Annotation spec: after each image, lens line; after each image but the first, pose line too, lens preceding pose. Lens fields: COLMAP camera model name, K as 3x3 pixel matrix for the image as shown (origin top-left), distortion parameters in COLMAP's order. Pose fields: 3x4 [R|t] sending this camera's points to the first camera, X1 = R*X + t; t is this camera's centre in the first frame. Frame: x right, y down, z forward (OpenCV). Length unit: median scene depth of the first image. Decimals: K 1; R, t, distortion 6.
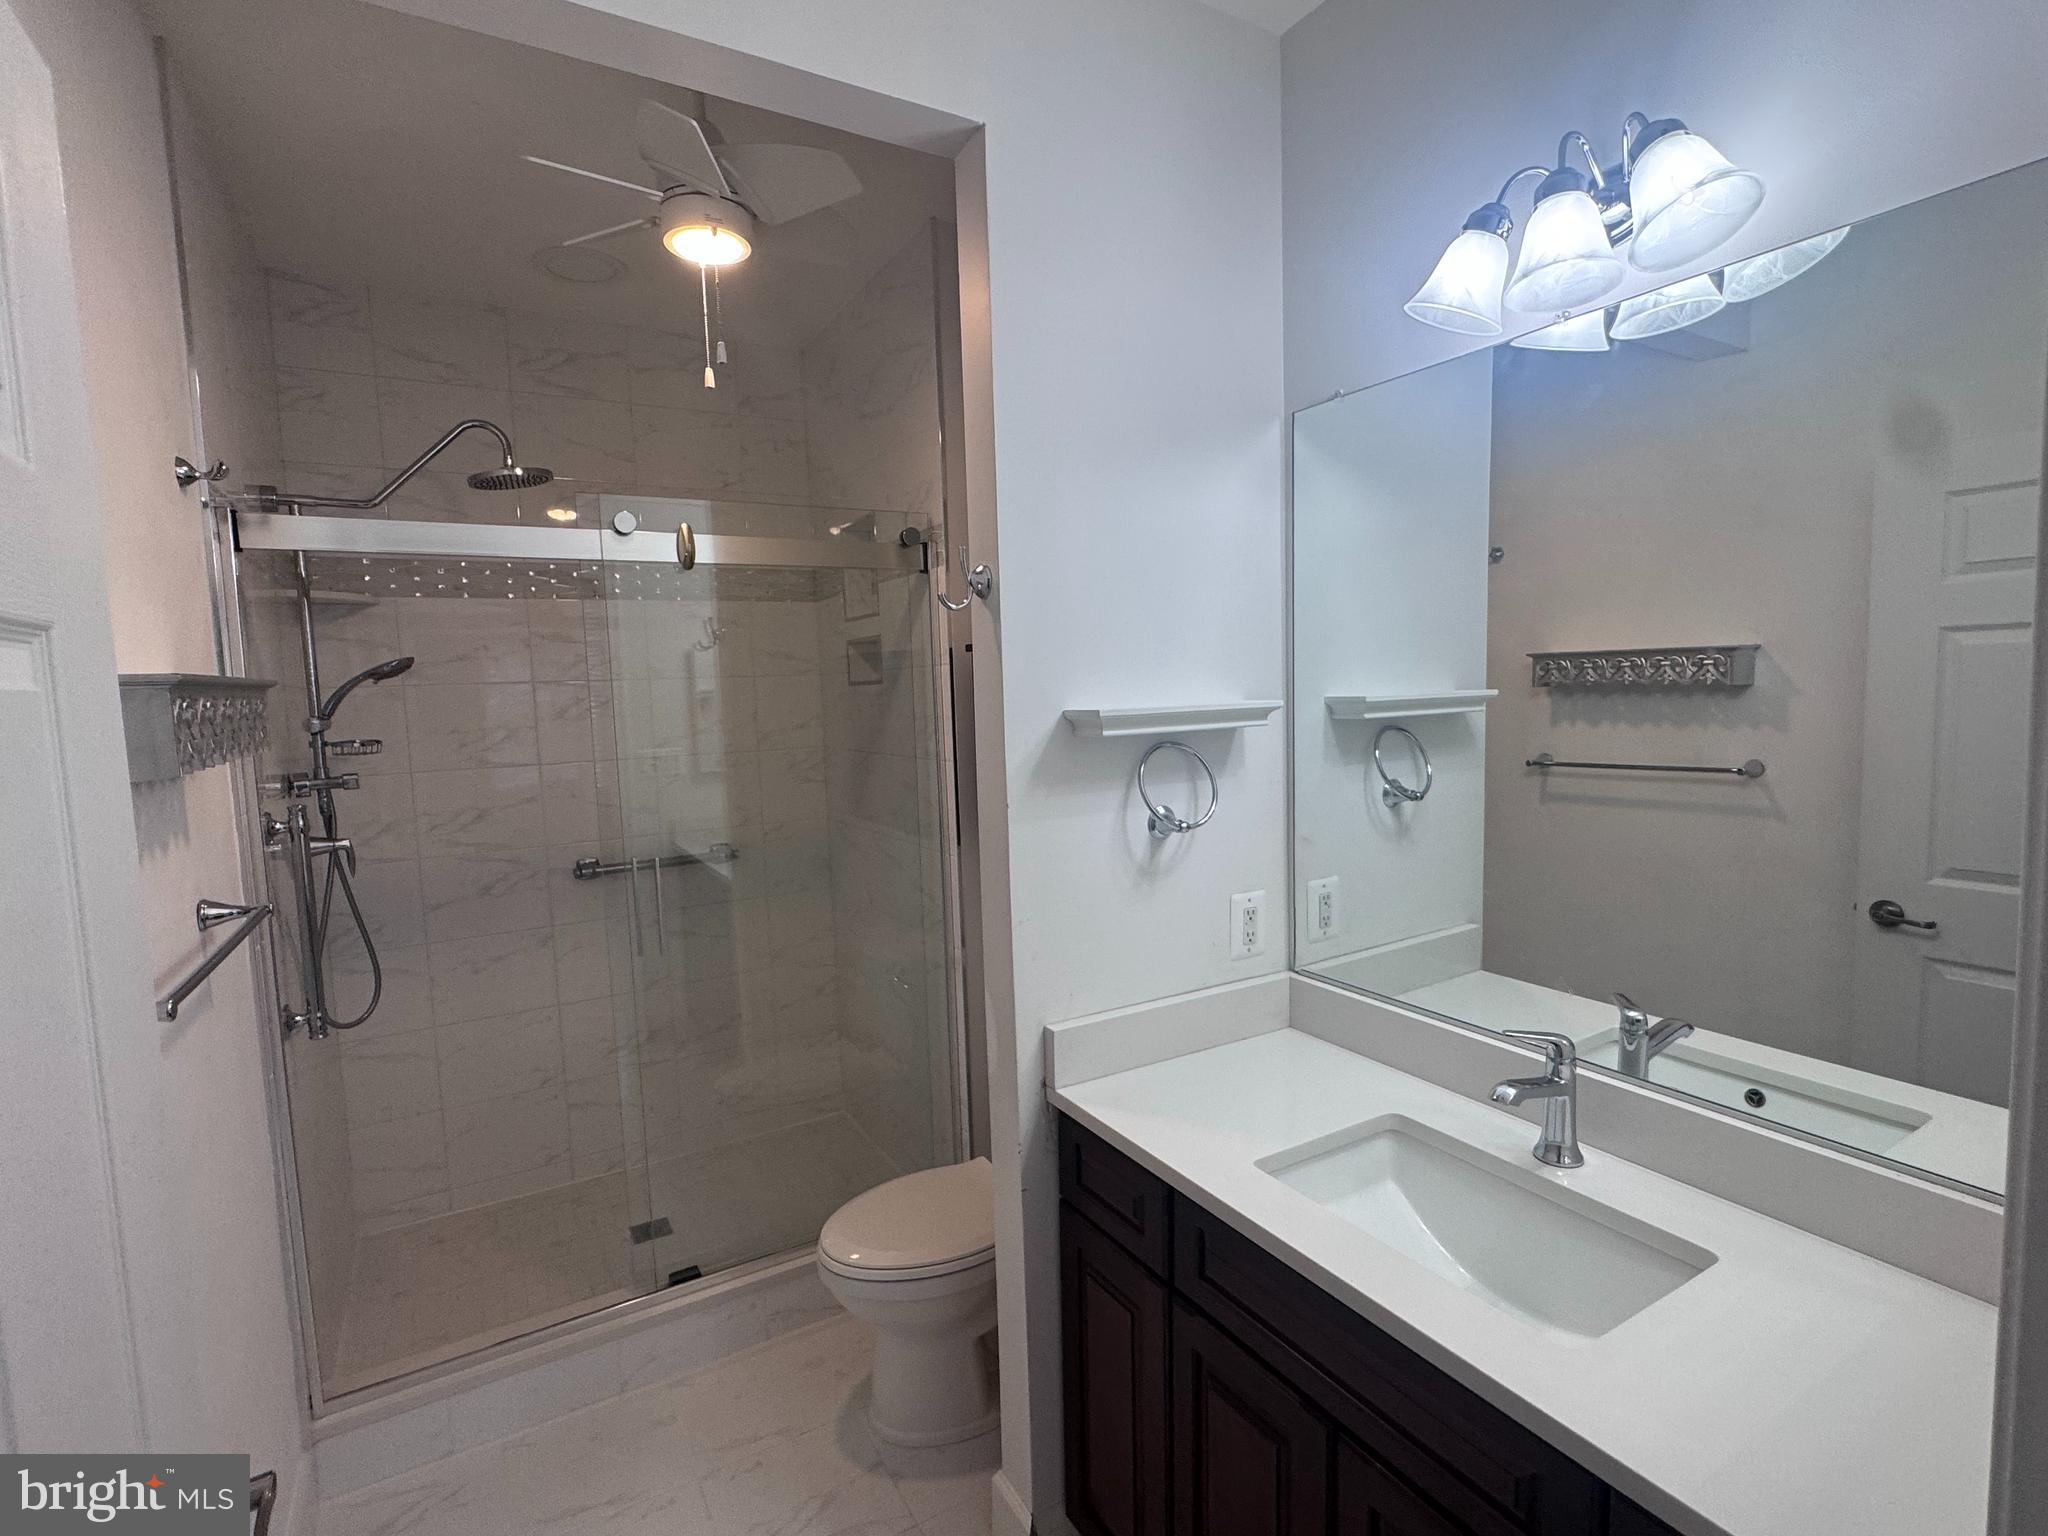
lens RADIAL K [[952.1, 0, 1016.7], [0, 952.1, 768.9], [0, 0, 1]] dist [-0.008206, 0.002298]
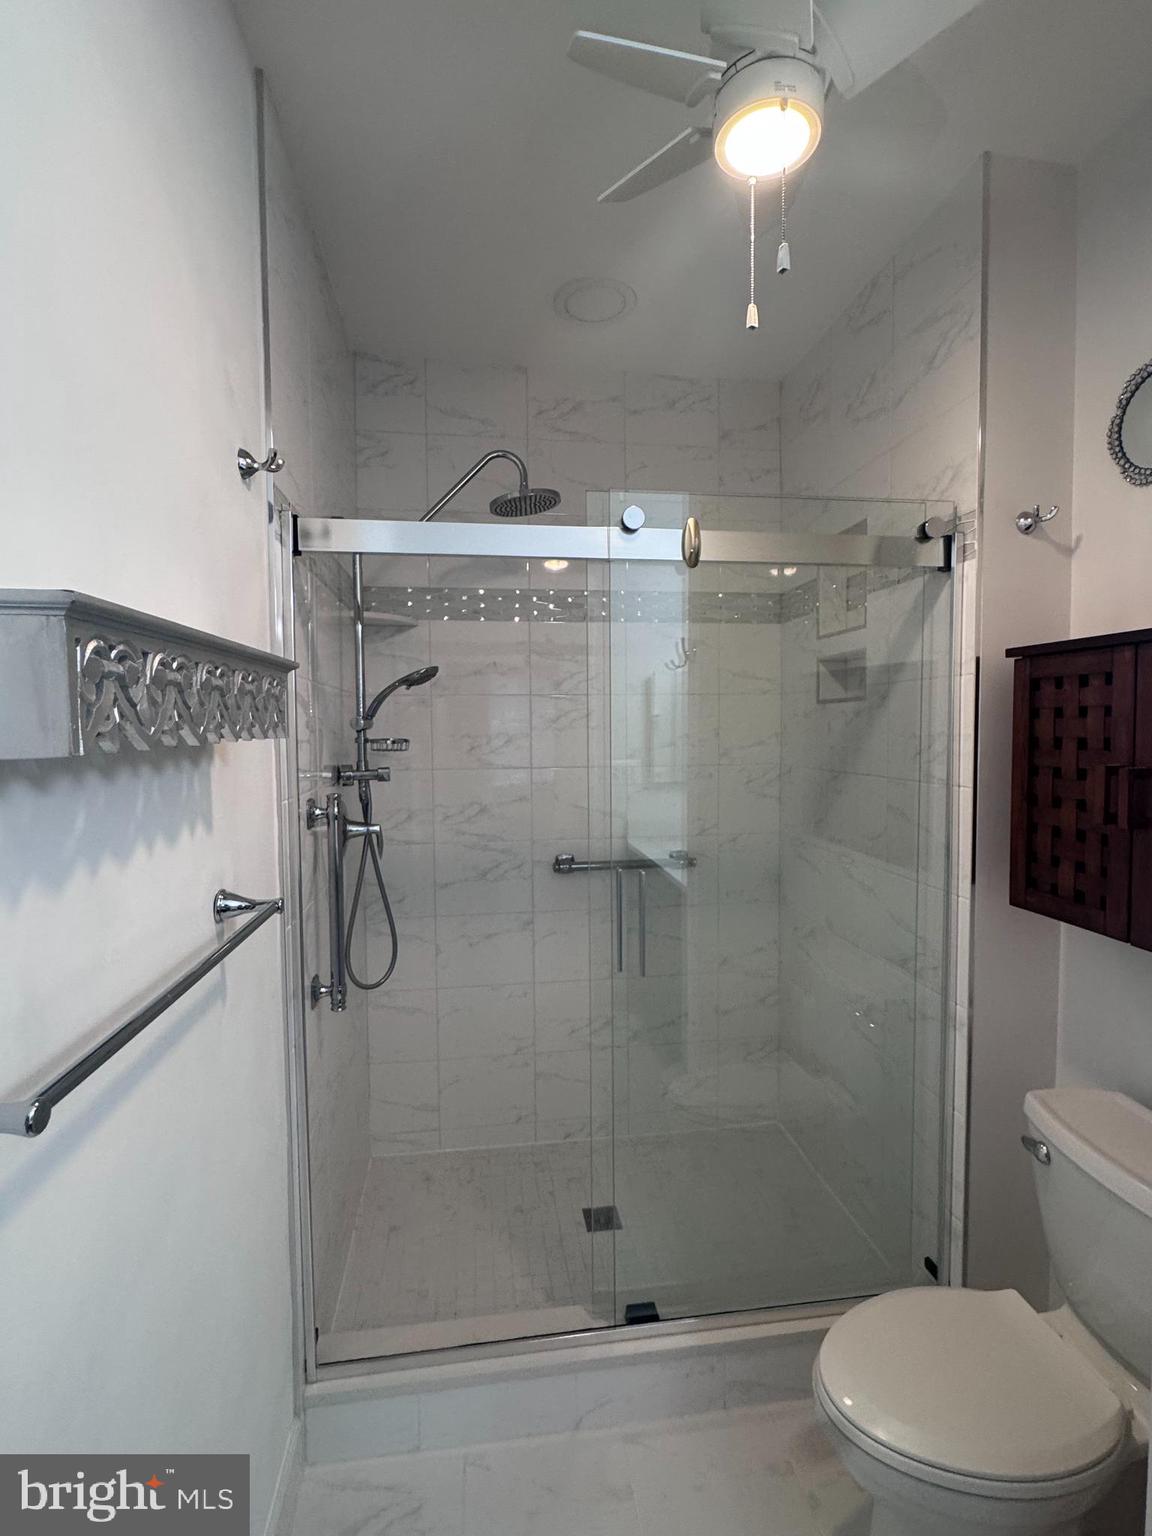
lens RADIAL K [[714.1, 0, 577.9], [0, 714.1, 766.0], [0, 0, 1]] dist [-0.008206, 0.002298]
pose [[0.925673, 0.048058, -0.375259, -0.162068], [-0.057099, 0.998284, -0.013002, 0.000978], [0.373990, 0.033462, 0.926829, 0.287314]]
